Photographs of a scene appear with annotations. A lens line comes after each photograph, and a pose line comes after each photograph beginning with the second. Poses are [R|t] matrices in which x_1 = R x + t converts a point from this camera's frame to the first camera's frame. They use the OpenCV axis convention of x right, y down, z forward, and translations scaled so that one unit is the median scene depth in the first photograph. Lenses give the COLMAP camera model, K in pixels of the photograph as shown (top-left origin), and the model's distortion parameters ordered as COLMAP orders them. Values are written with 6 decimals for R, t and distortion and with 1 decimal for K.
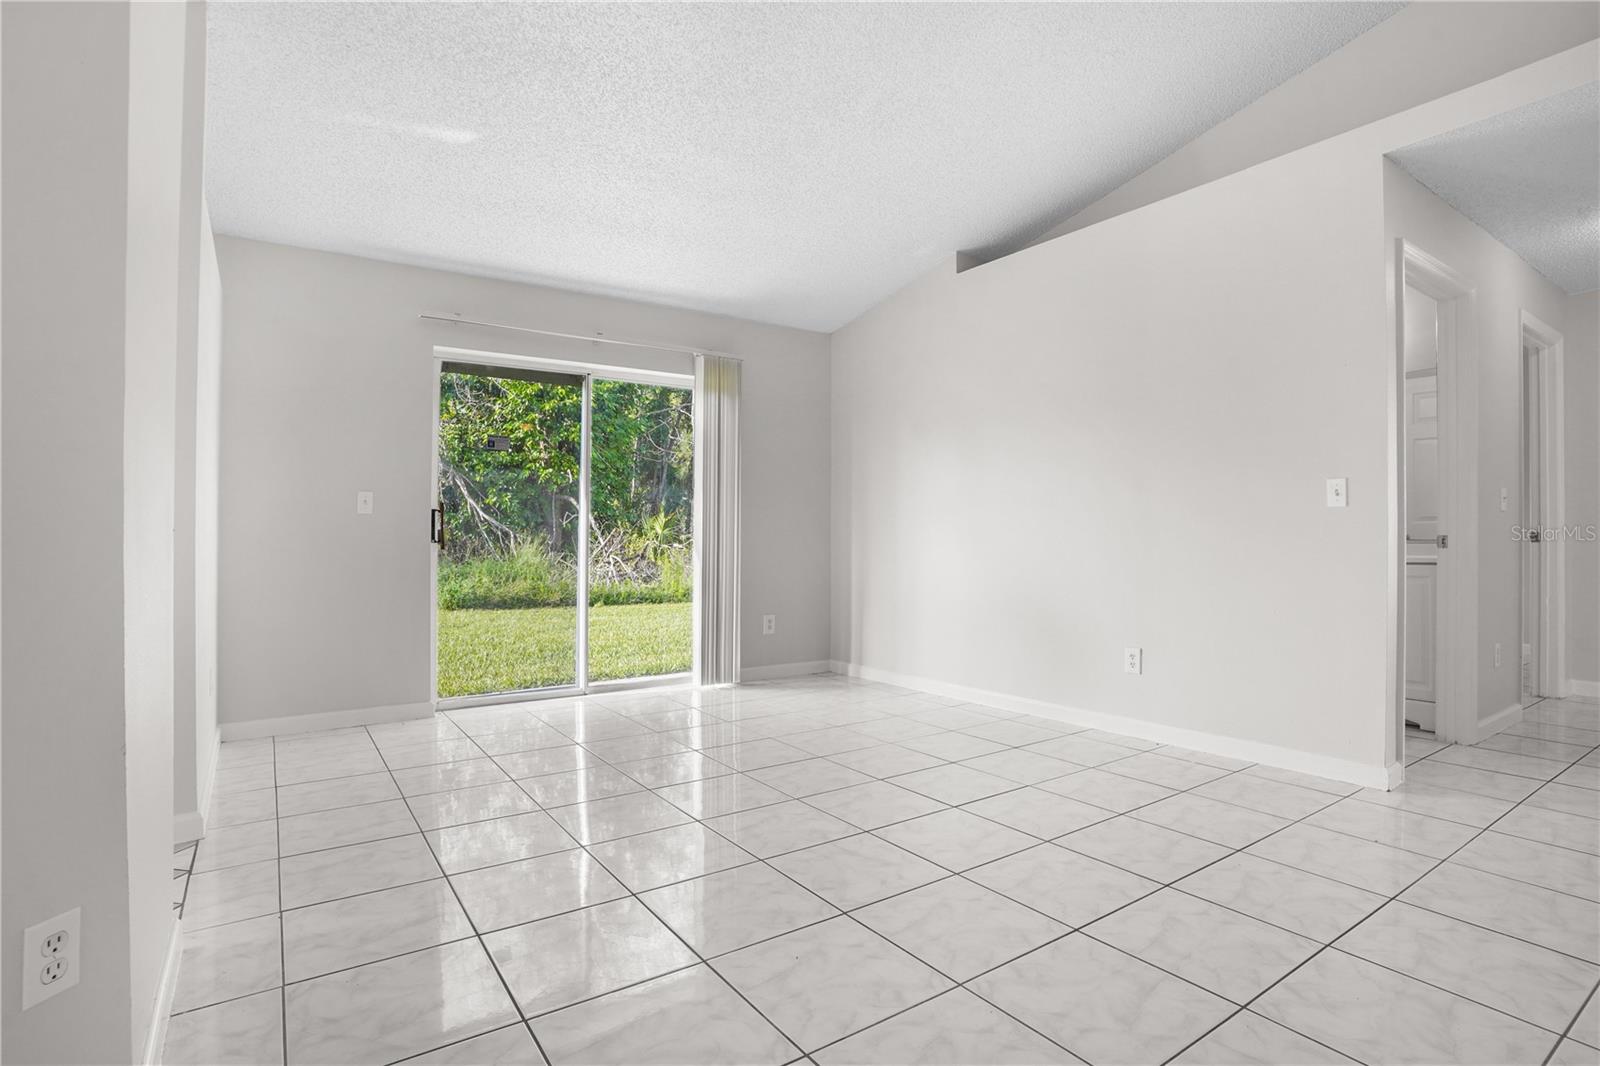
lens RADIAL K [[783.6, 0, 802.2], [0, 783.6, 528.4], [0, 0, 1]] dist [-0.065527, 0.017406]
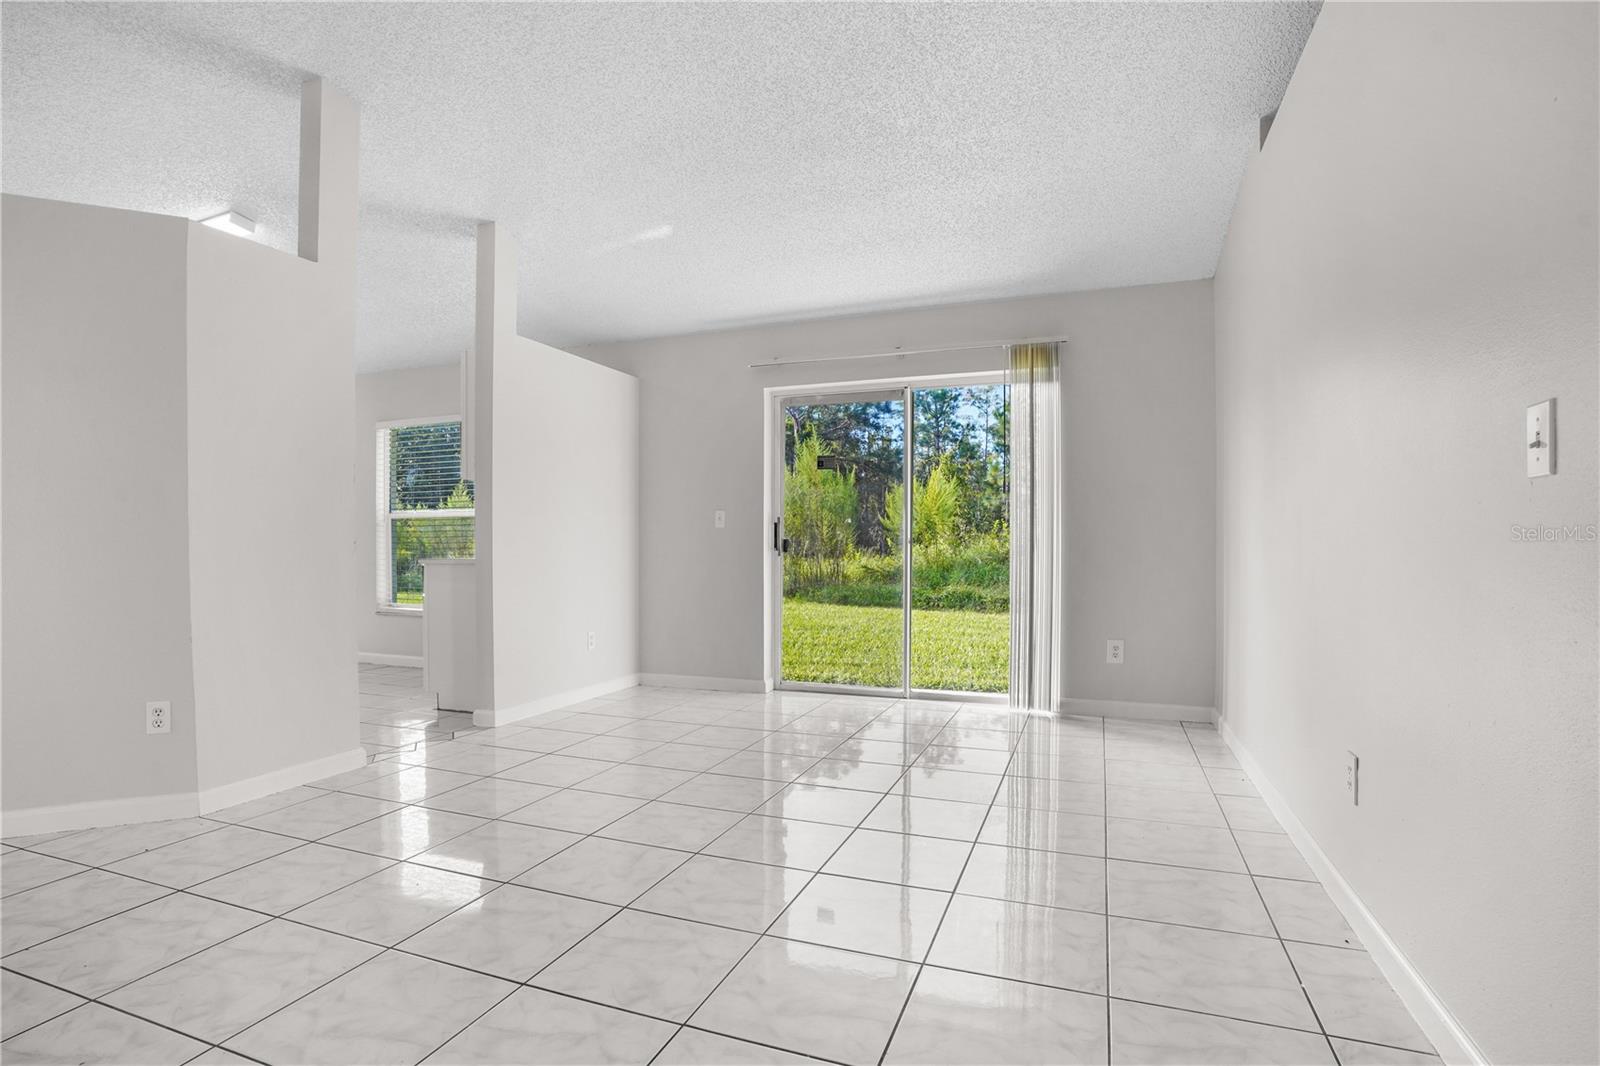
lens RADIAL K [[783.6, 0, 802.1], [0, 783.6, 540.9], [0, 0, 1]] dist [-0.065527, 0.017406]
pose [[0.574111, -0.002975, -0.818772, 0.466476], [0.006449, 0.999979, 0.000889, 0.002802], [0.818752, -0.005790, 0.574118, 0.277643]]
